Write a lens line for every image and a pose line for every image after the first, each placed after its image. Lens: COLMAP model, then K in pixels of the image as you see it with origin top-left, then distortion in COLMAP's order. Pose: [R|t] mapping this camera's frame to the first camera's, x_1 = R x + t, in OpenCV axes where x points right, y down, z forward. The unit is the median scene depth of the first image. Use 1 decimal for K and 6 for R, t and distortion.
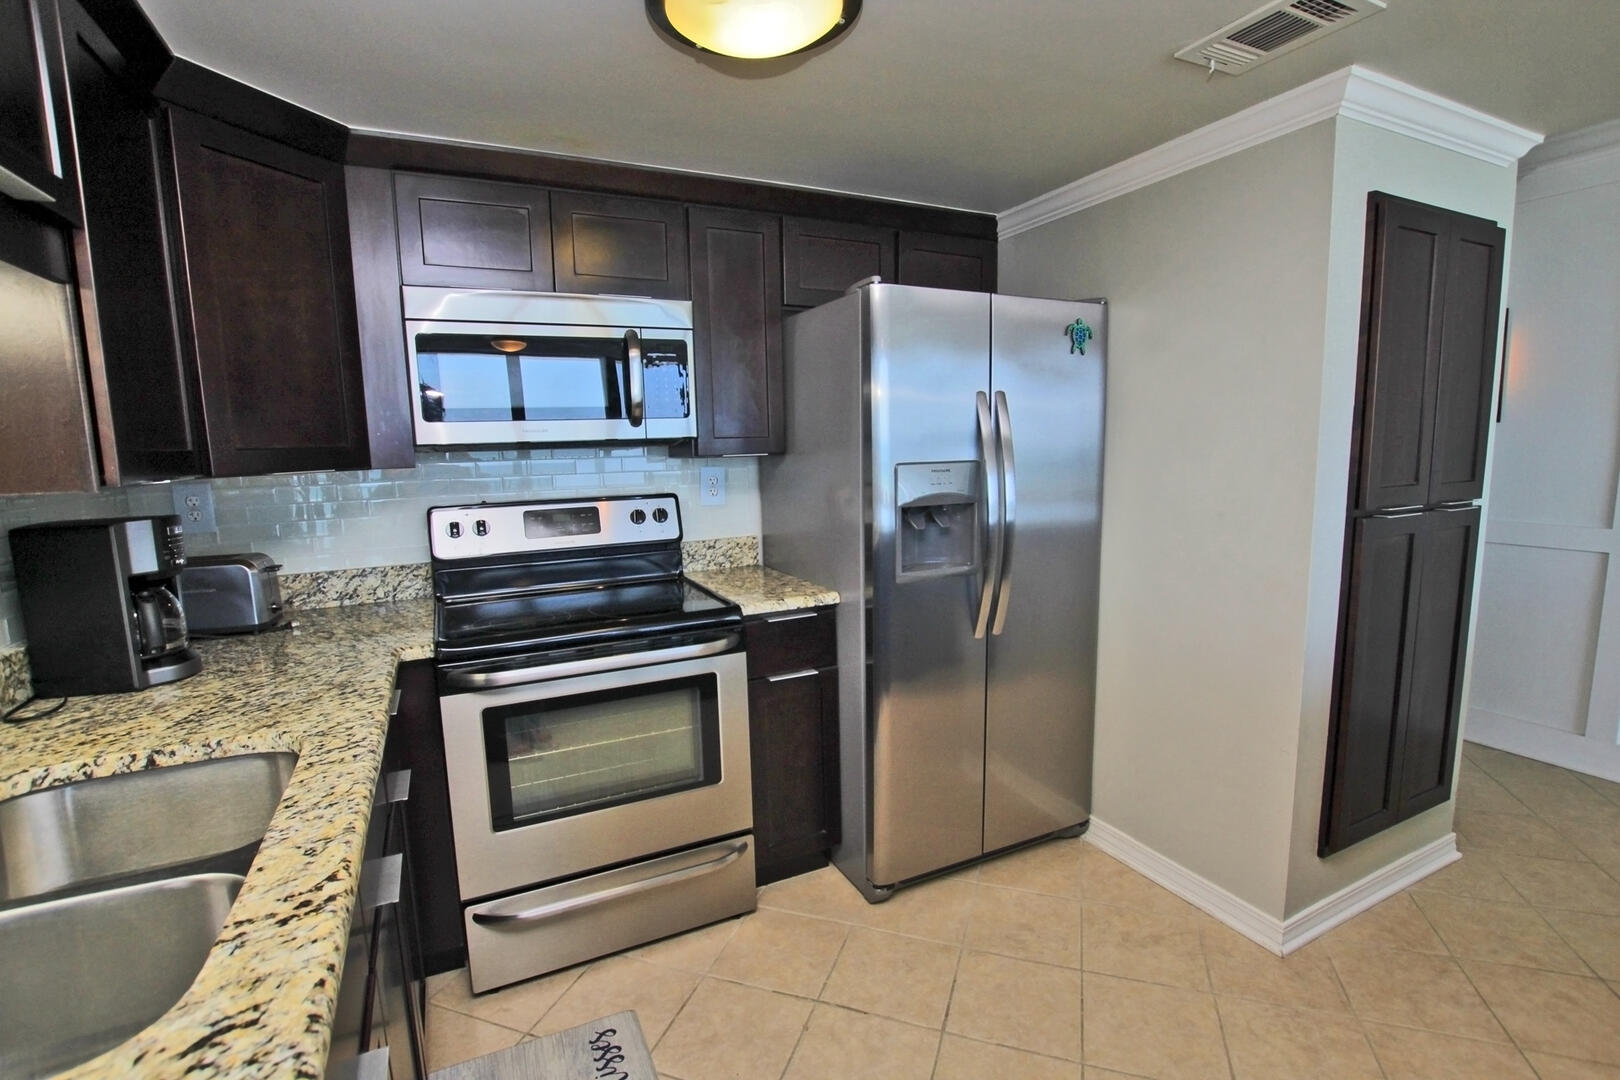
lens RADIAL K [[763.8, 0, 815.3], [0, 763.8, 551.8], [0, 0, 1]] dist [-0.031480, 0.000744]
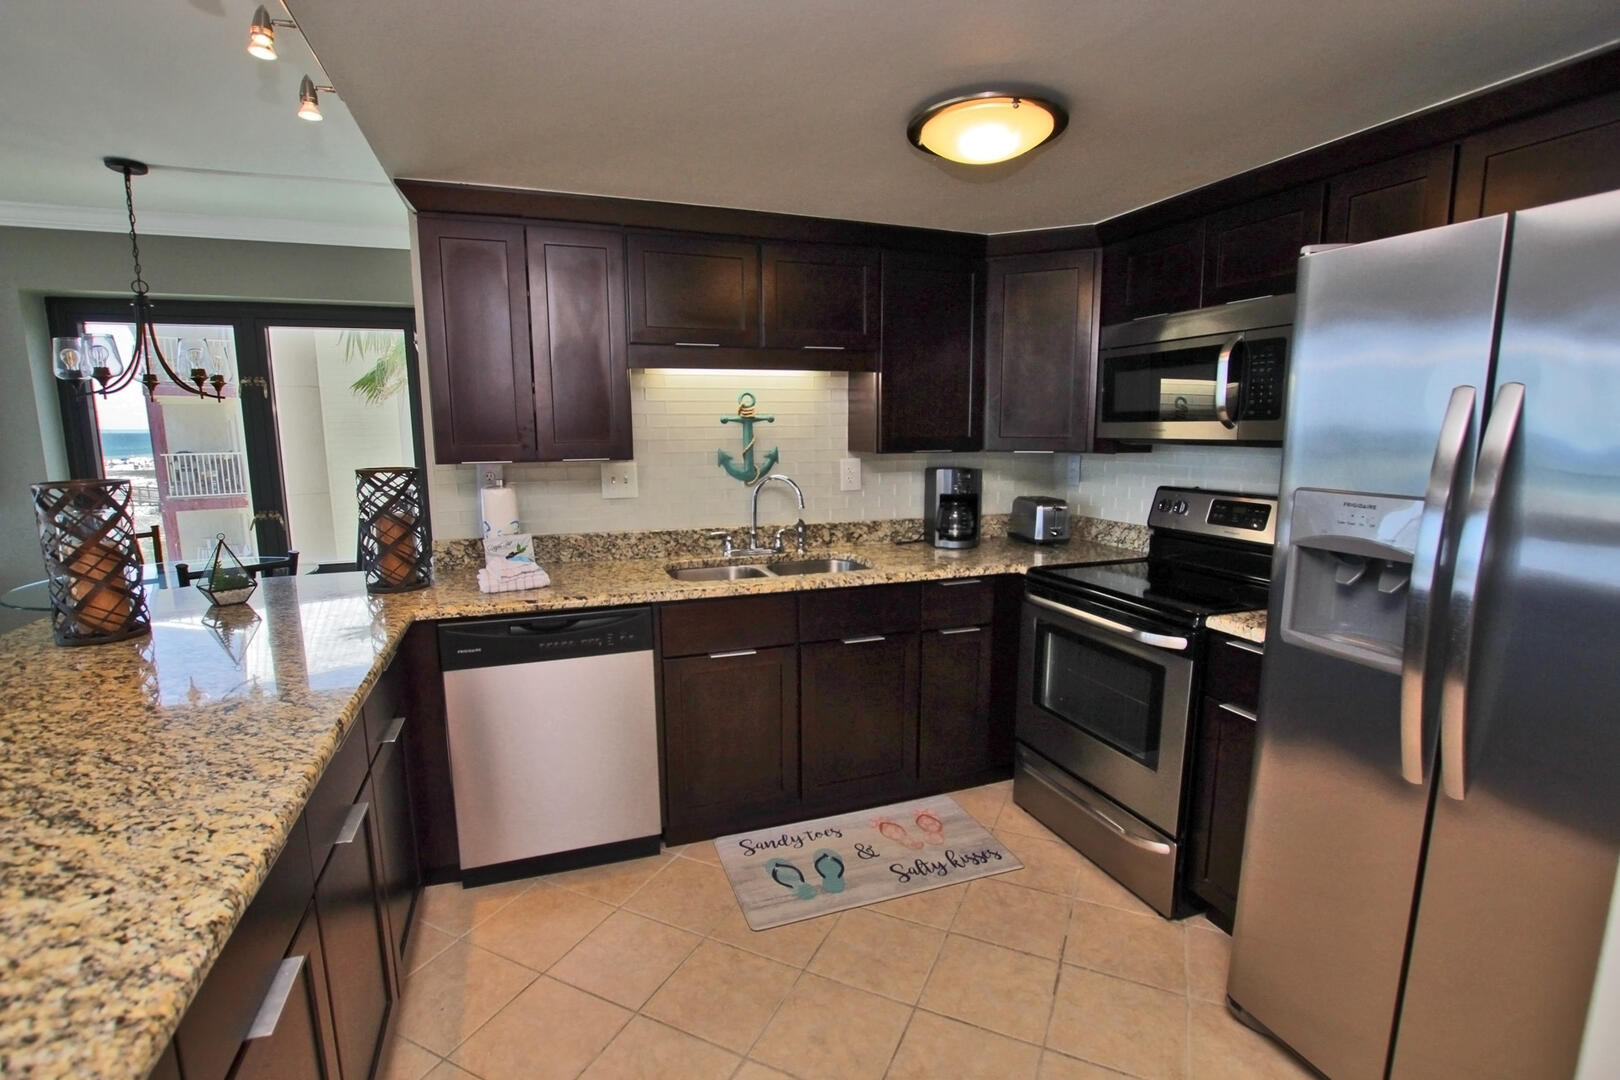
lens RADIAL K [[763.8, 0, 815.3], [0, 763.8, 551.8], [0, 0, 1]] dist [-0.031480, 0.000744]
pose [[-0.117133, 0.180536, -0.976569, 0.869163], [-0.136708, 0.971045, 0.195912, -0.126671], [0.983662, 0.156453, -0.089060, 0.570931]]
